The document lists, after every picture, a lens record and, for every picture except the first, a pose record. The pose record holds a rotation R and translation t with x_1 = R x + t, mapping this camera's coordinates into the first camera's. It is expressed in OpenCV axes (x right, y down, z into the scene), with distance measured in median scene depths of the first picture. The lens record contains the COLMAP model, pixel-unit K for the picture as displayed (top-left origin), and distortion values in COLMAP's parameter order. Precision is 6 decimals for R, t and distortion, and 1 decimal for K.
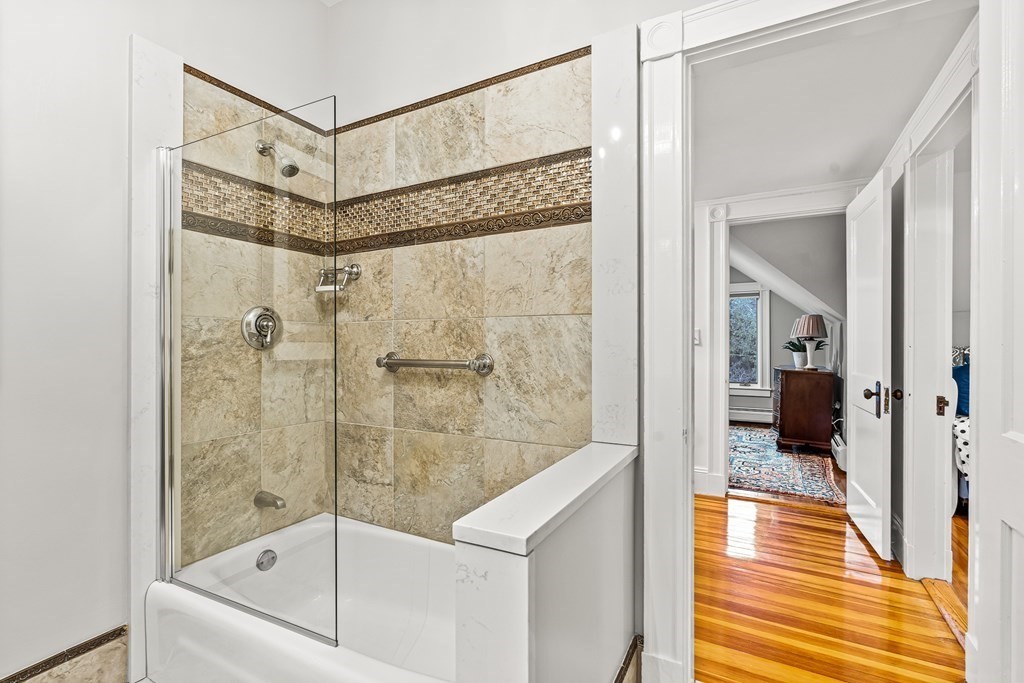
lens RADIAL K [[454.5, 0, 513.9], [0, 454.5, 344.0], [0, 0, 1]] dist [-0.004768, 0.001431]
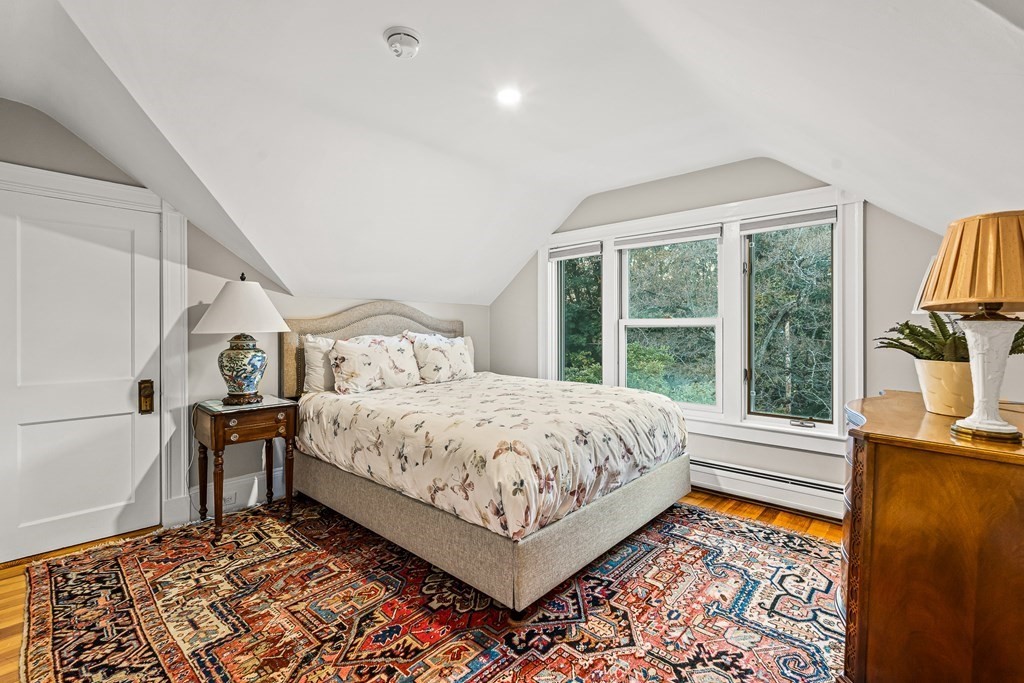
lens RADIAL K [[454.5, 0, 510.5], [0, 454.5, 336.1], [0, 0, 1]] dist [-0.004768, 0.001431]
pose [[0.973697, 0.003539, -0.227821, 0.443415], [-0.001885, 0.999970, 0.007478, 0.000995], [0.227841, -0.006852, 0.973674, 0.679970]]
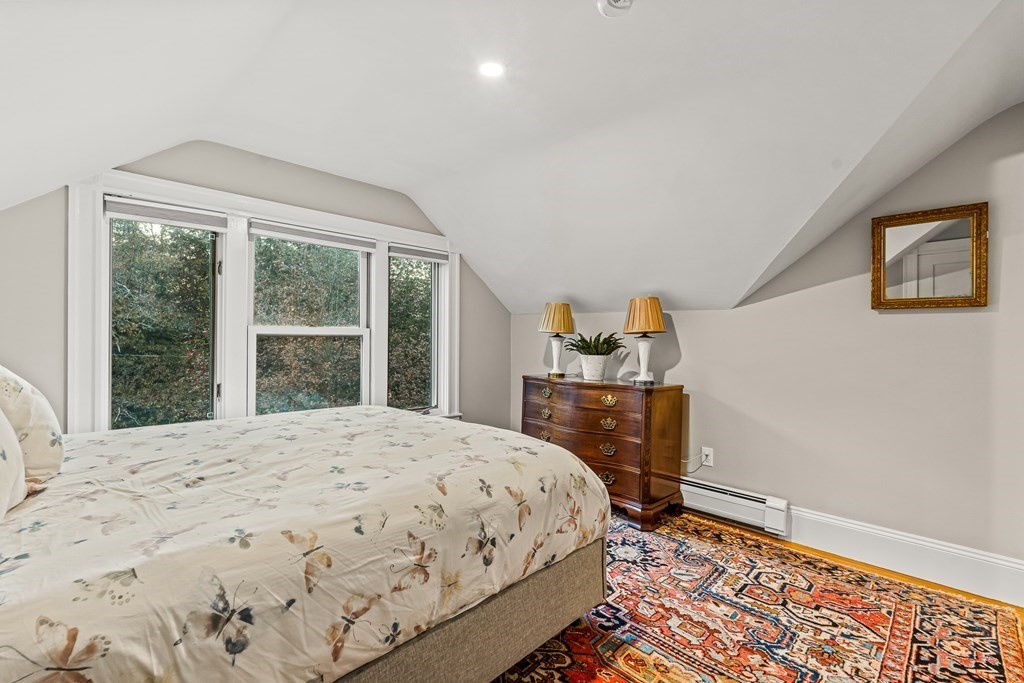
lens RADIAL K [[454.5, 0, 511.3], [0, 454.5, 338.1], [0, 0, 1]] dist [-0.004768, 0.001431]
pose [[0.266650, 0.001503, 0.963792, -0.004394], [-0.001308, 0.999998, -0.001197, -0.004681], [-0.963793, -0.000942, 0.266651, 0.981602]]
